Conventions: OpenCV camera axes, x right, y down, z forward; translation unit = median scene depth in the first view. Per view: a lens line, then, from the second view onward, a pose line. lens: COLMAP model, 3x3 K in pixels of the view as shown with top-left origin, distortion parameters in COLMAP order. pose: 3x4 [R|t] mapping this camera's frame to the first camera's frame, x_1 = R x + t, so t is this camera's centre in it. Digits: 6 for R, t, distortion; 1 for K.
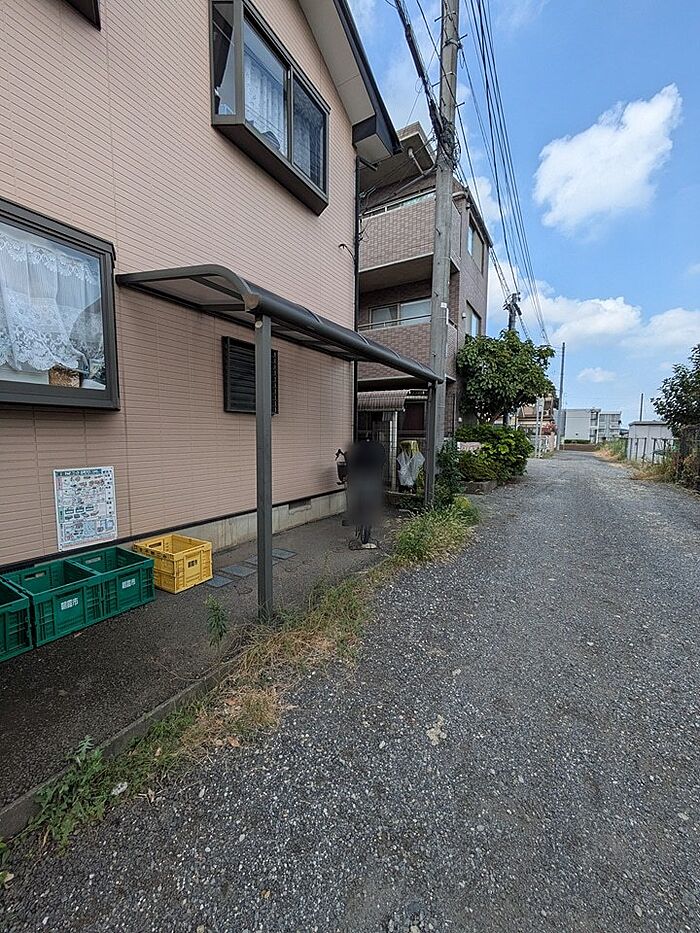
lens RADIAL K [[370.5, 0, 348.0], [0, 370.5, 466.2], [0, 0, 1]] dist [-0.002054, 0.001393]
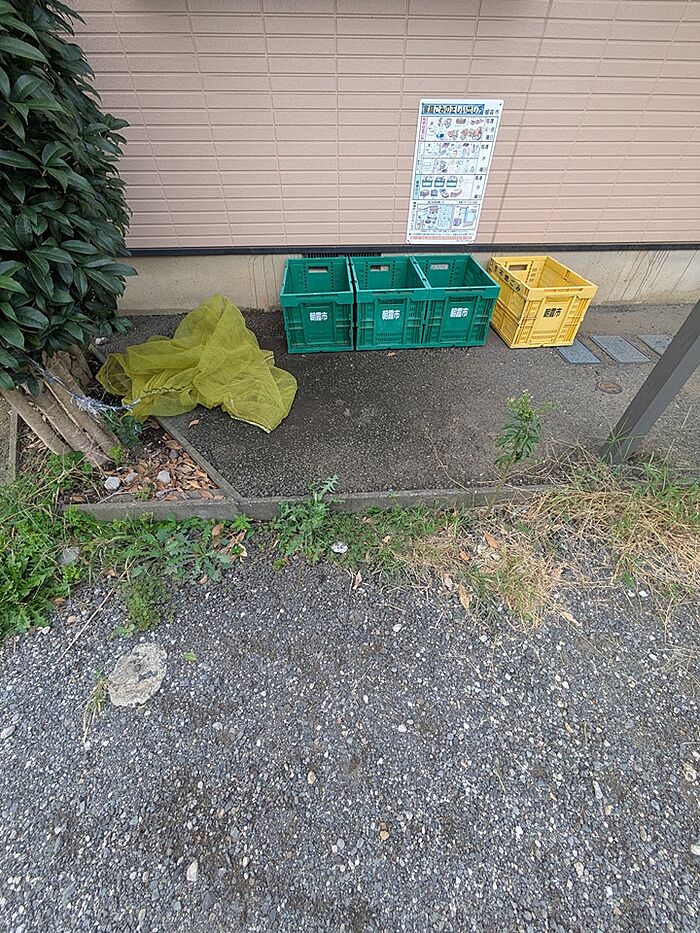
lens RADIAL K [[370.5, 0, 350.2], [0, 370.5, 468.4], [0, 0, 1]] dist [-0.002054, 0.001393]
pose [[0.576722, 0.574551, -0.580760, -0.098986], [-0.074305, 0.744842, 0.663090, 0.068136], [0.813554, -0.339265, 0.472259, 0.341762]]
